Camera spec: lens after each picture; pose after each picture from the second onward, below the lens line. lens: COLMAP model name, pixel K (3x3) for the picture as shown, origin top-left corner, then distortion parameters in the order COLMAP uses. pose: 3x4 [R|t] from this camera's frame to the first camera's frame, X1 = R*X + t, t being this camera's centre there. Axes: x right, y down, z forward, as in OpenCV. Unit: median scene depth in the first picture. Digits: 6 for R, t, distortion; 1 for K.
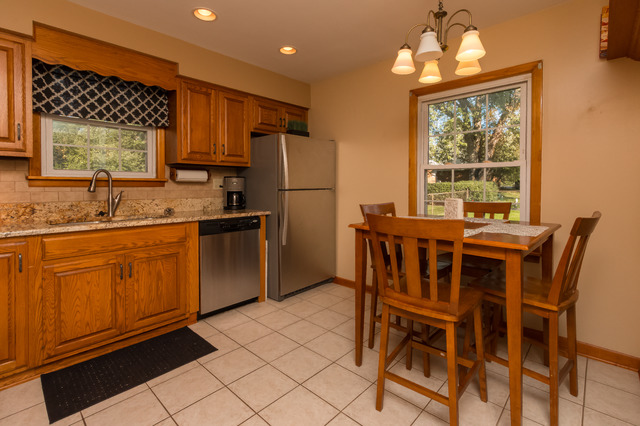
lens RADIAL K [[299.1, 0, 320.1], [0, 299.1, 190.6], [0, 0, 1]] dist [0.000566, -0.001184]
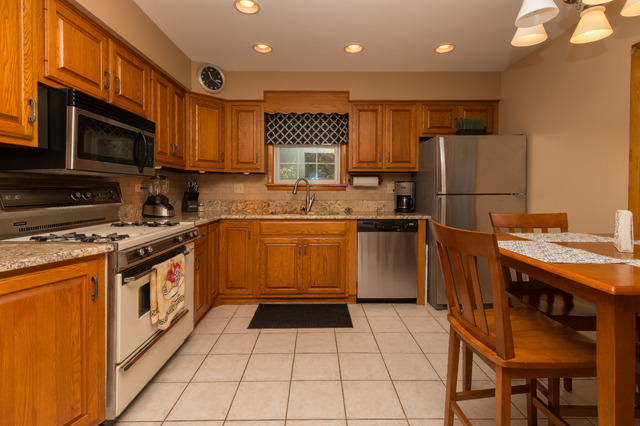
lens RADIAL K [[299.1, 0, 320.1], [0, 299.1, 191.9], [0, 0, 1]] dist [0.000566, -0.001184]
pose [[0.691036, 0.007038, -0.722786, 0.348342], [-0.013347, 0.999906, -0.003025, -0.002759], [0.722697, 0.011737, 0.691065, 0.061121]]
